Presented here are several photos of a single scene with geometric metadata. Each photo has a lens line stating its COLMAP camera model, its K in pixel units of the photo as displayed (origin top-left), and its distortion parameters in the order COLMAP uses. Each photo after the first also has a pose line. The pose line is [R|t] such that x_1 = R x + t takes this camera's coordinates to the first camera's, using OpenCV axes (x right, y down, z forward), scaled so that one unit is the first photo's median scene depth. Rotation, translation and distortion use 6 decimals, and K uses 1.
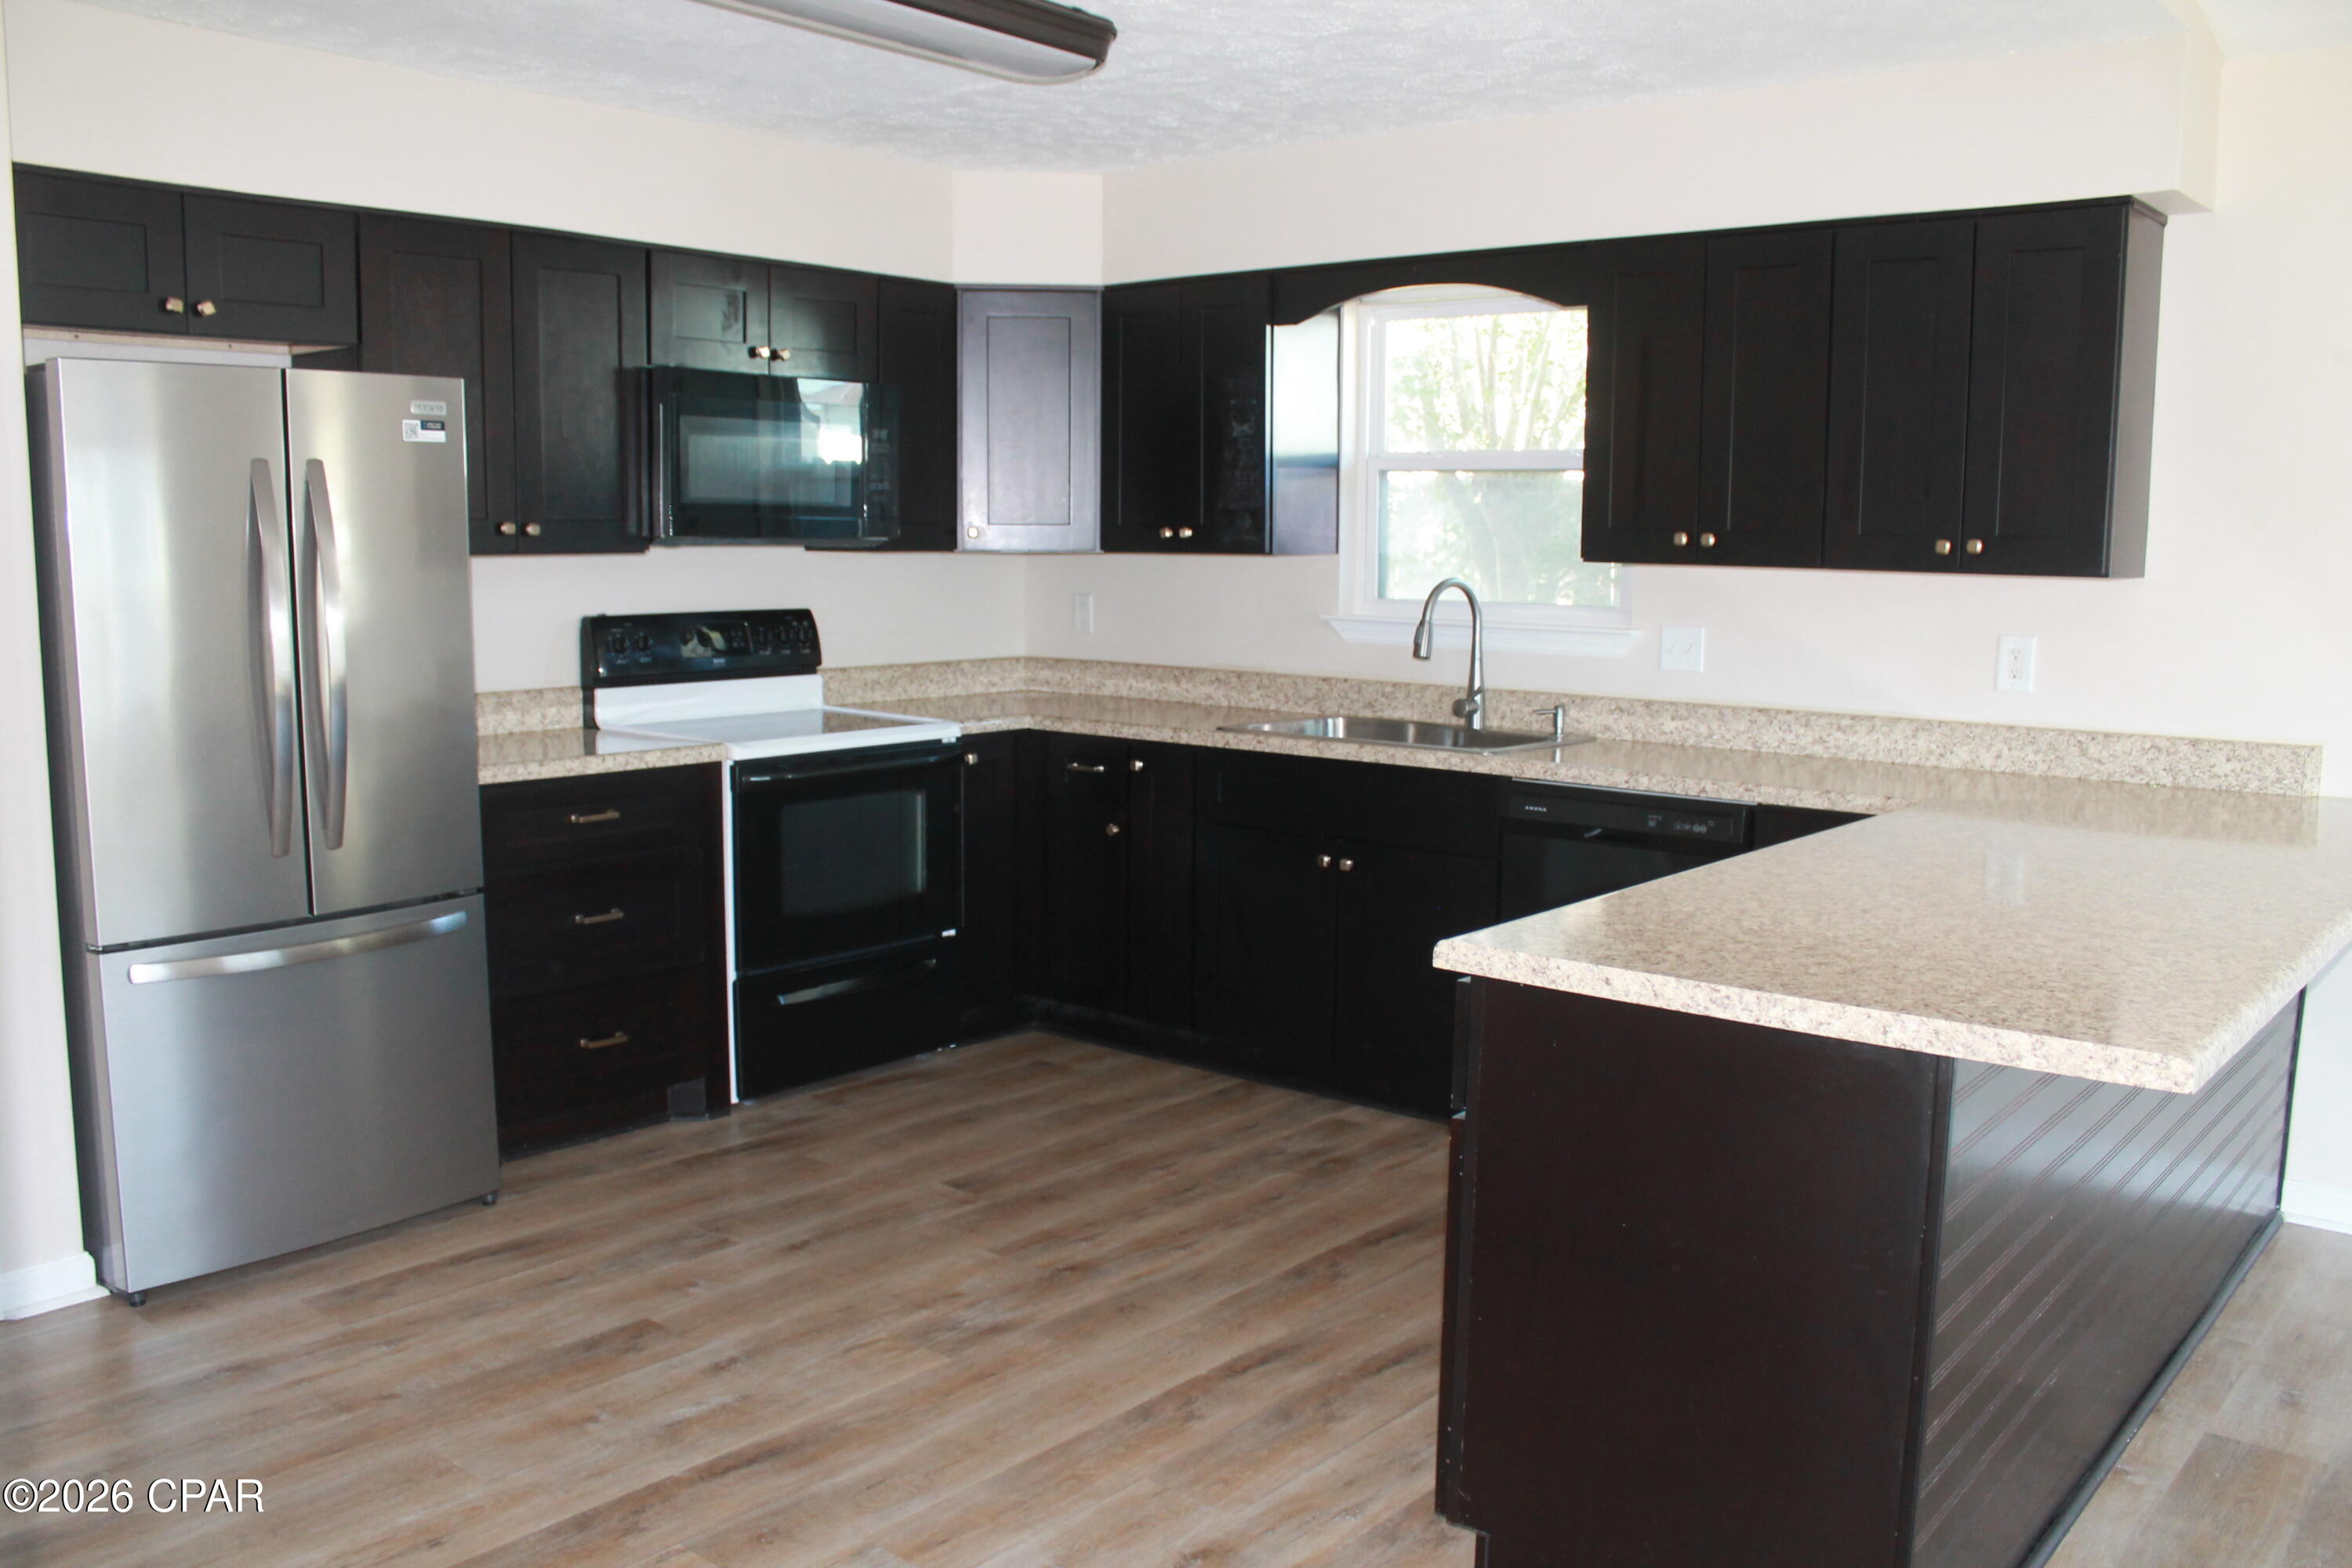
lens RADIAL K [[1984.9, 0, 1168.4], [0, 1984.9, 789.1], [0, 0, 1]] dist [-0.163339, 0.144739]
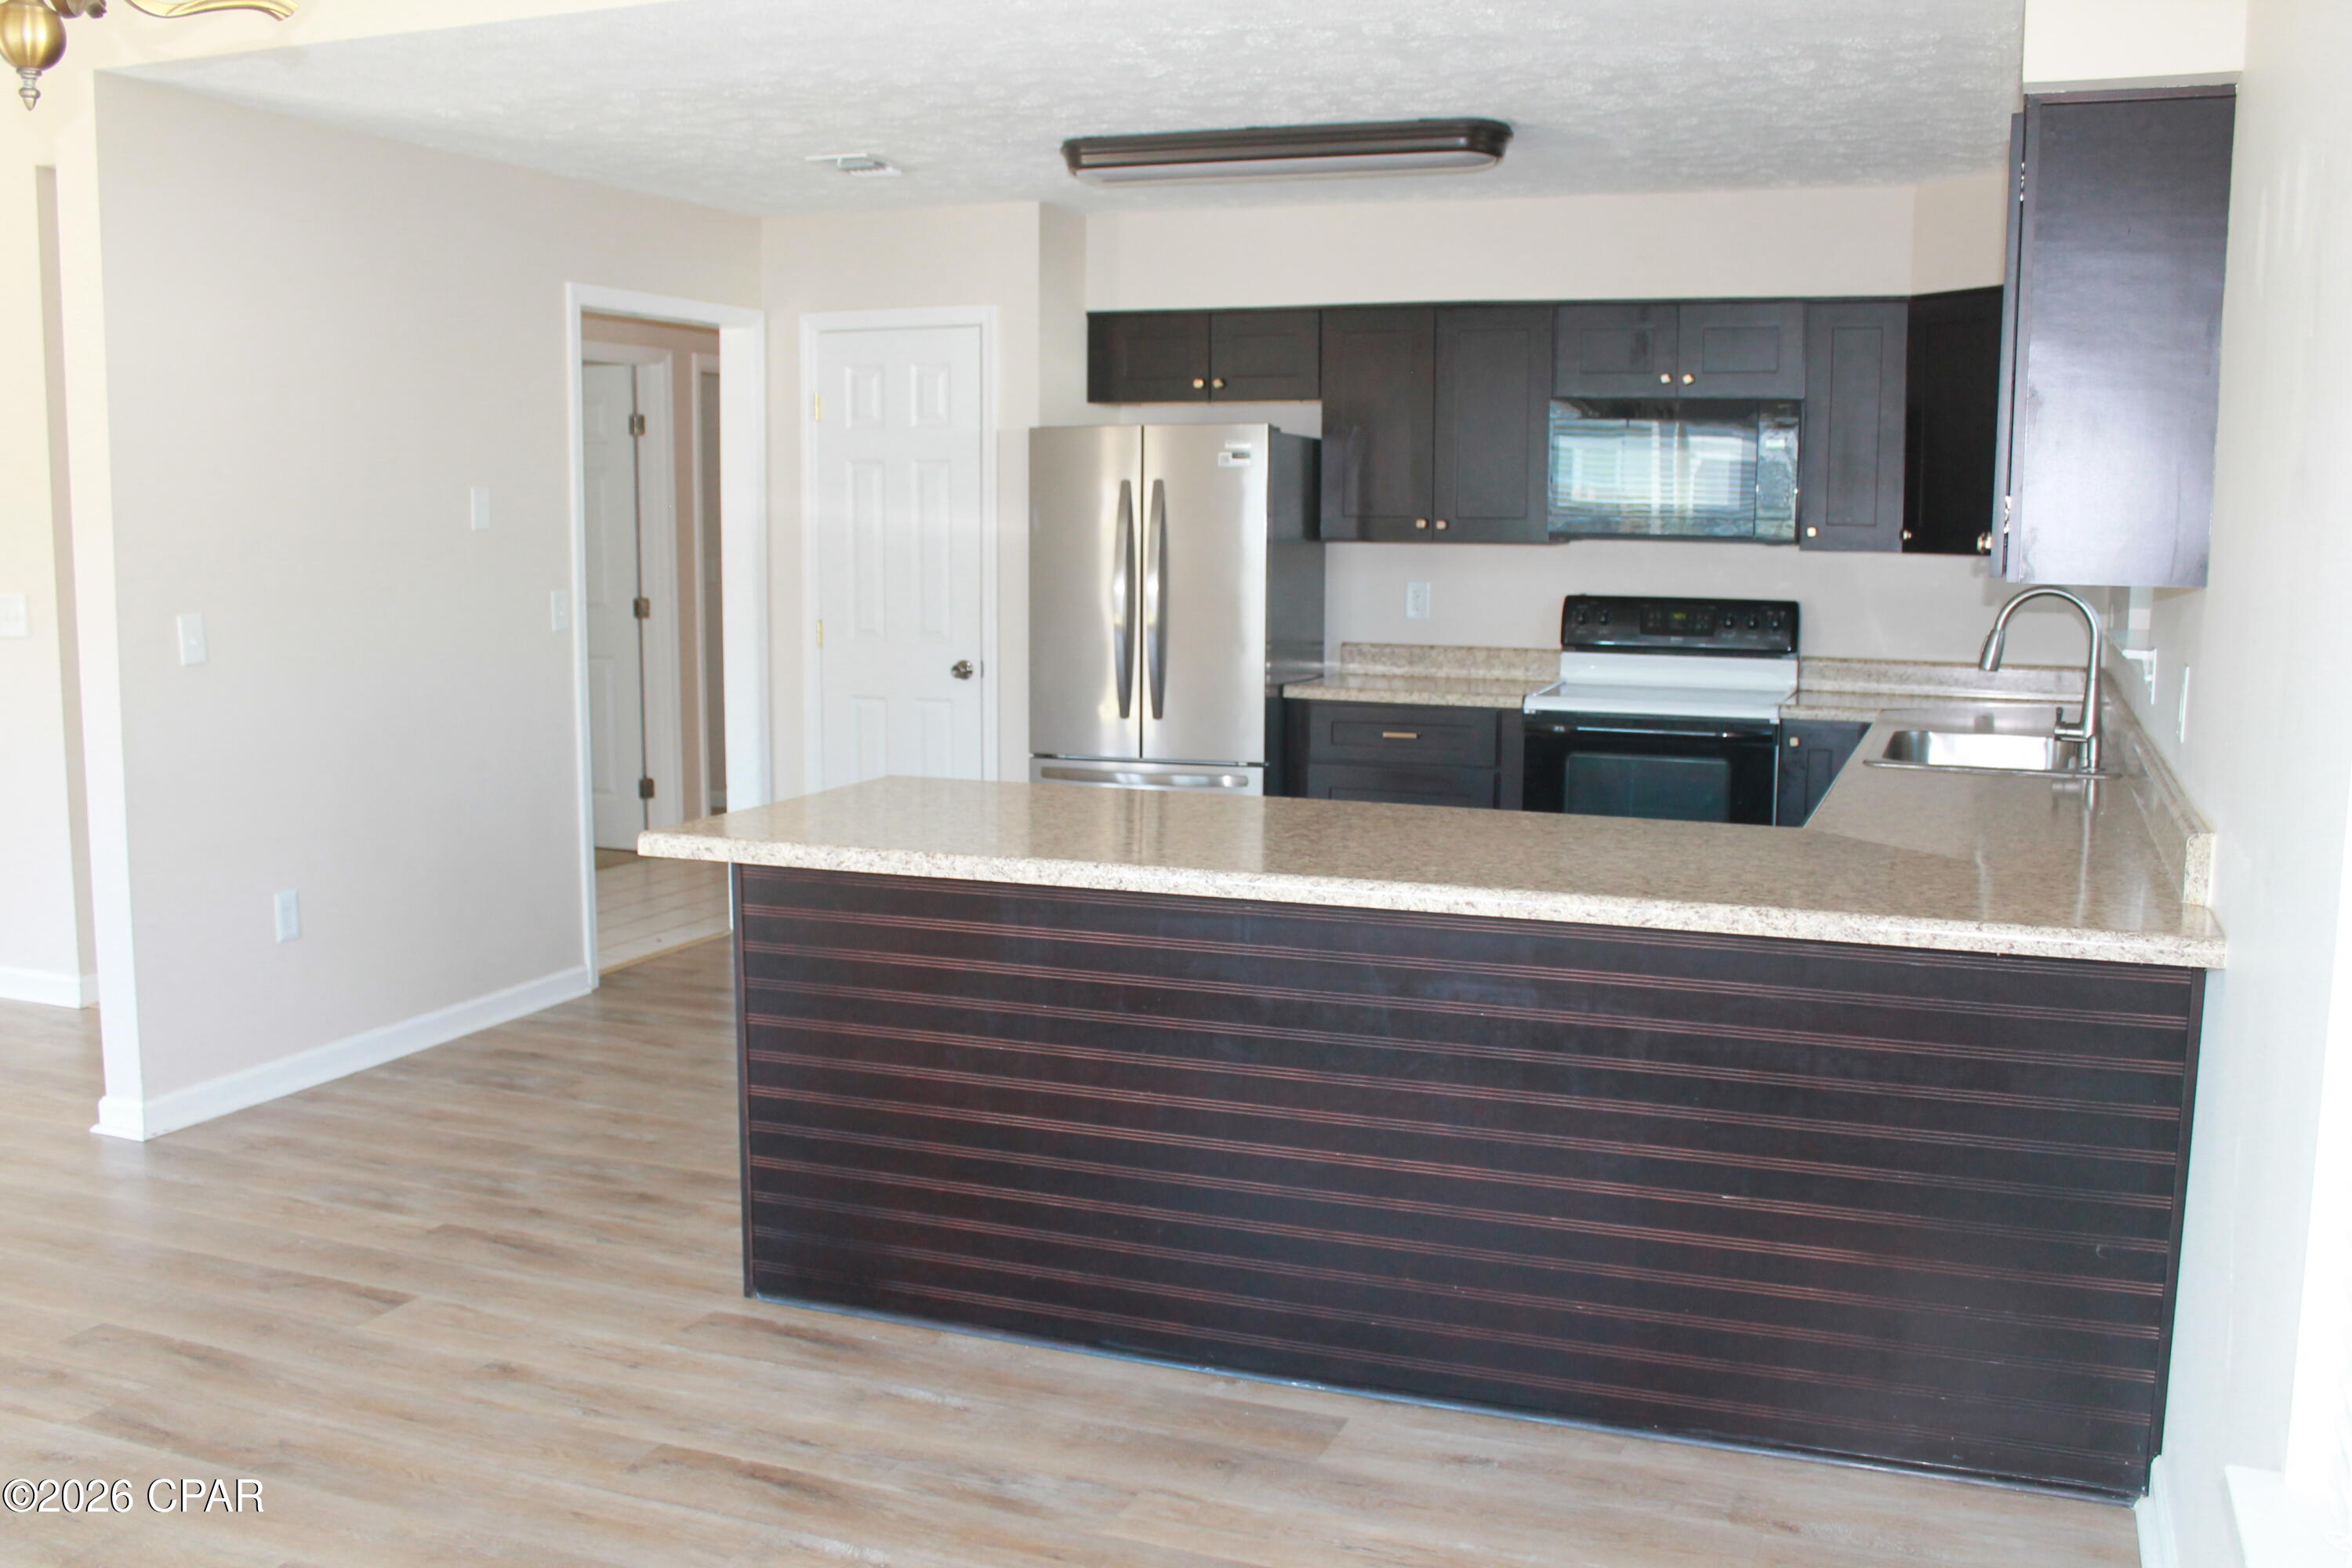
lens RADIAL K [[2164.9, 0, 1169.4], [0, 2164.9, 791.2], [0, 0, 1]] dist [-0.160369, 0.165459]
pose [[0.312738, 0.115001, -0.942852, 0.965113], [-0.126261, 0.988868, 0.078733, -0.040212], [0.941410, 0.094423, 0.323777, 0.324188]]
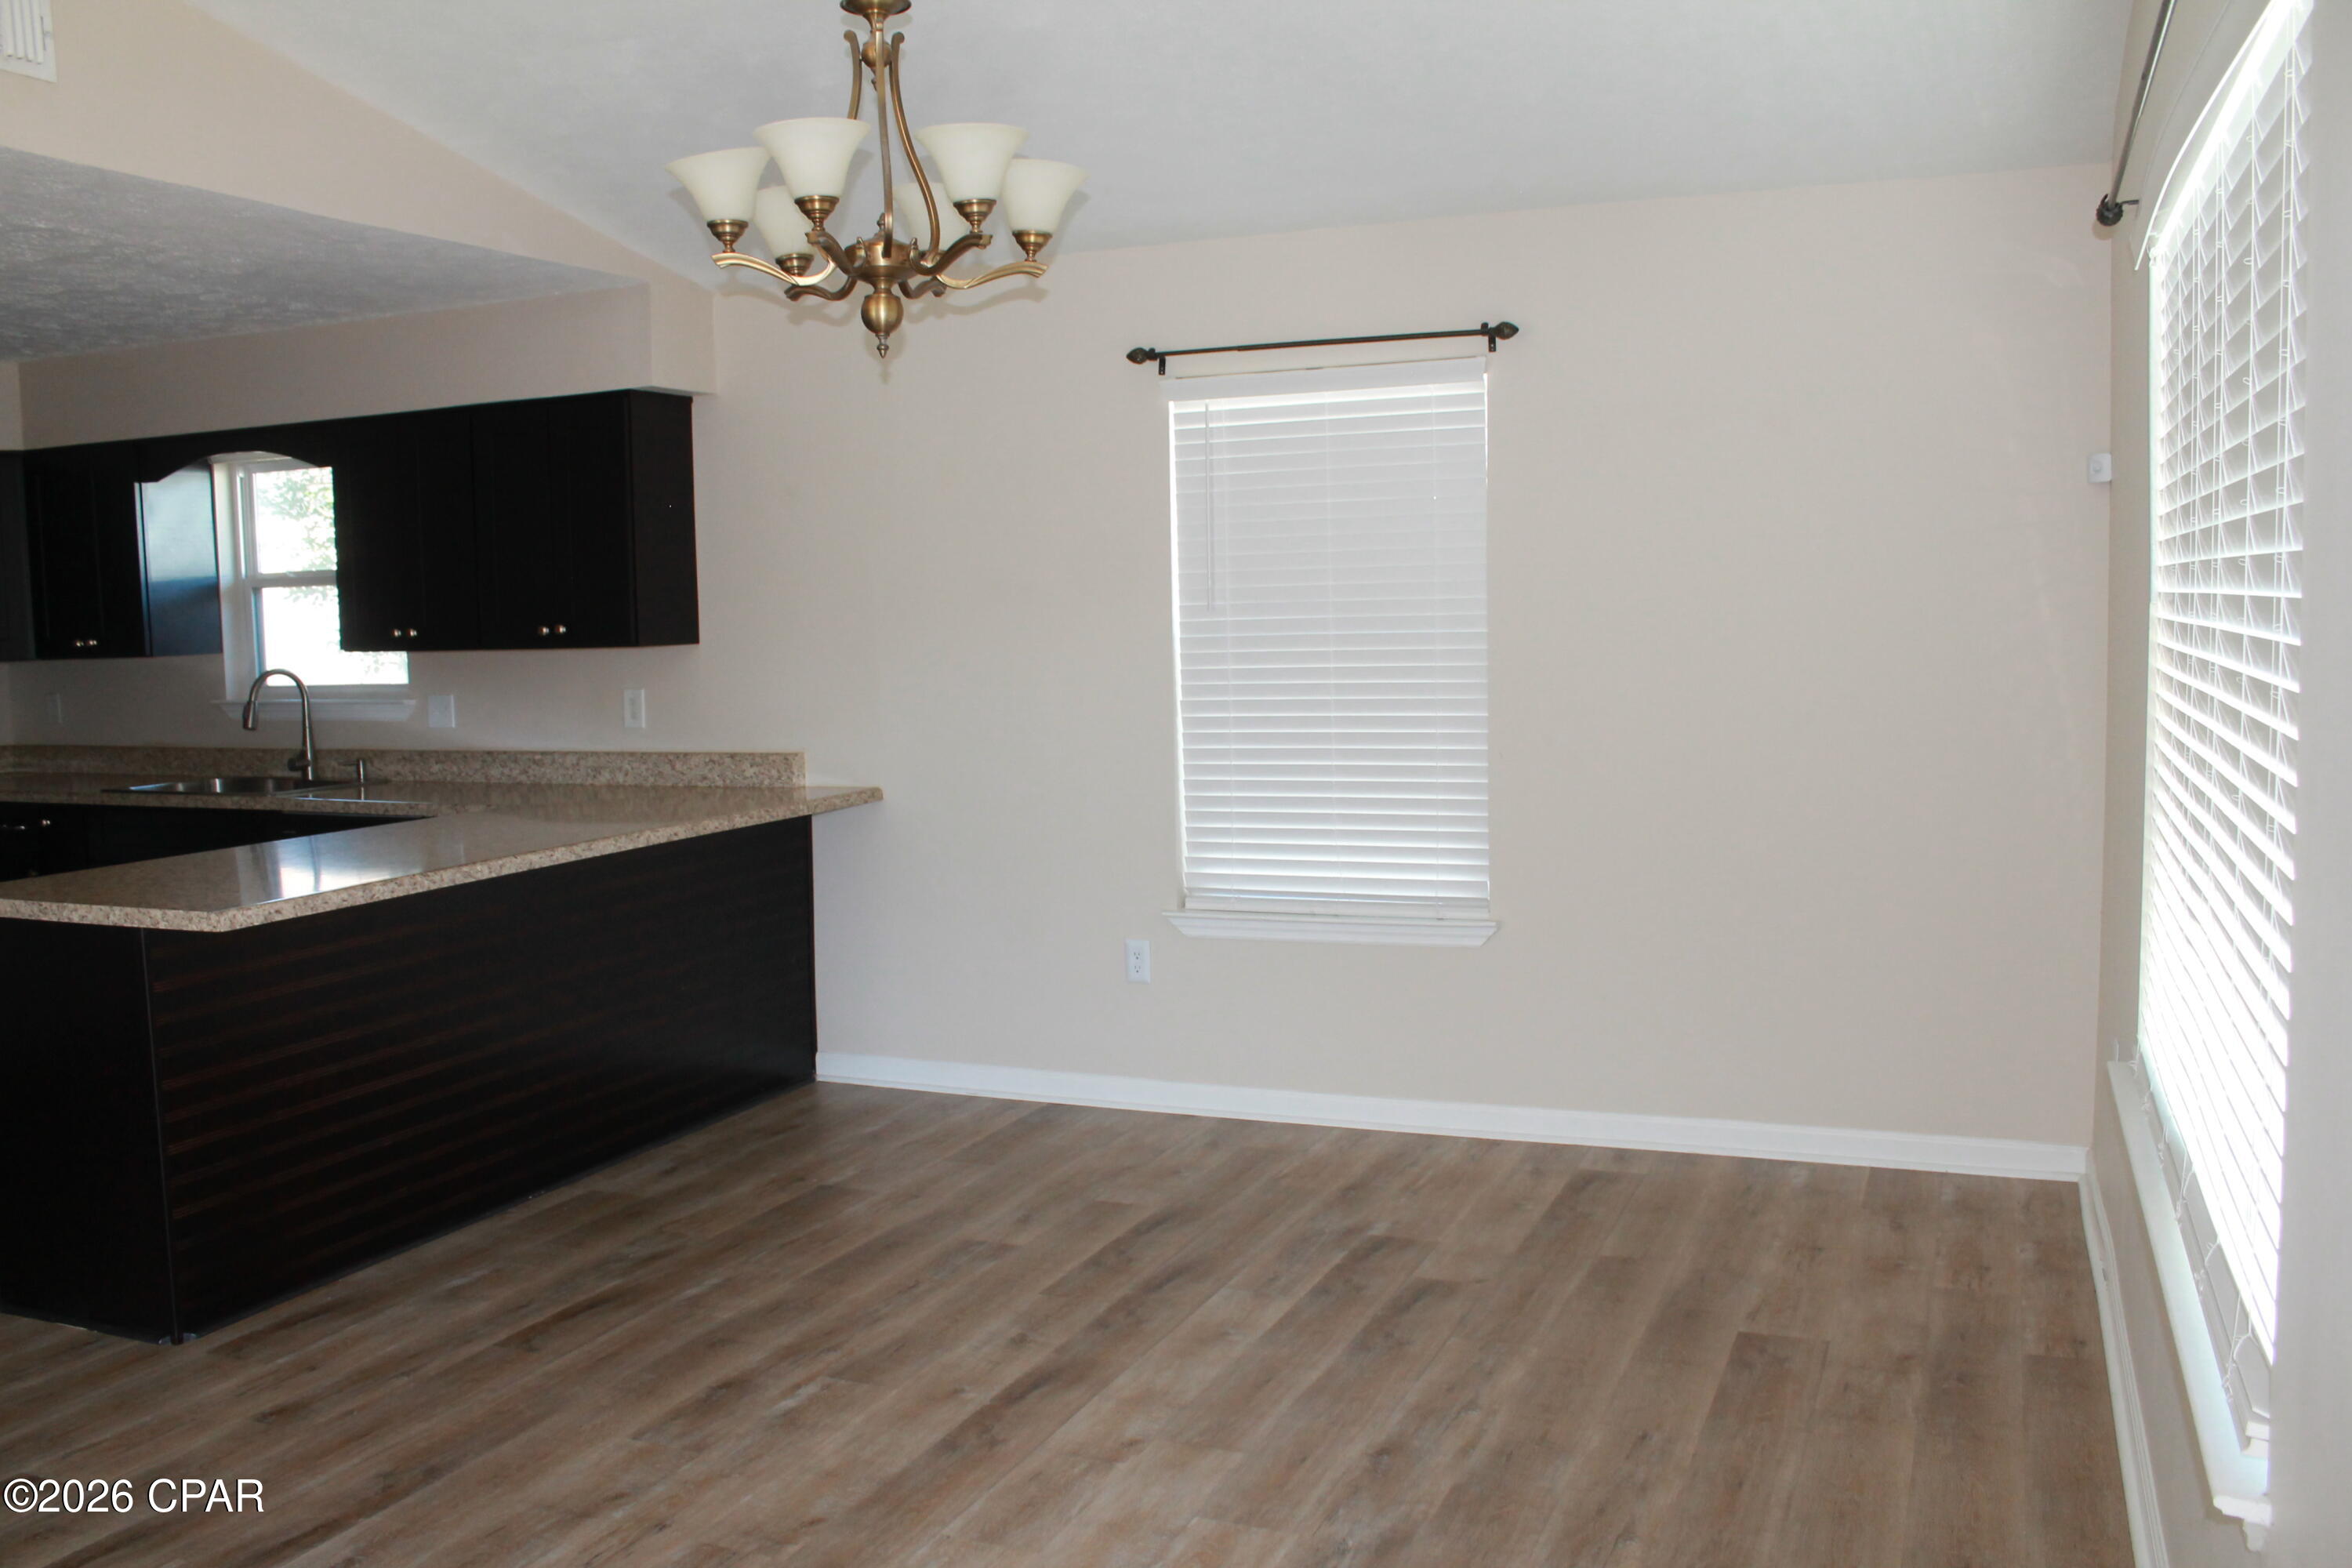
lens RADIAL K [[1984.9, 0, 1168.4], [0, 1984.9, 789.1], [0, 0, 1]] dist [-0.163339, 0.144739]
pose [[0.956803, -0.058263, 0.284838, 0.354026], [0.068648, 0.997286, -0.026604, 0.052620], [-0.282515, 0.045008, 0.958207, -0.433512]]
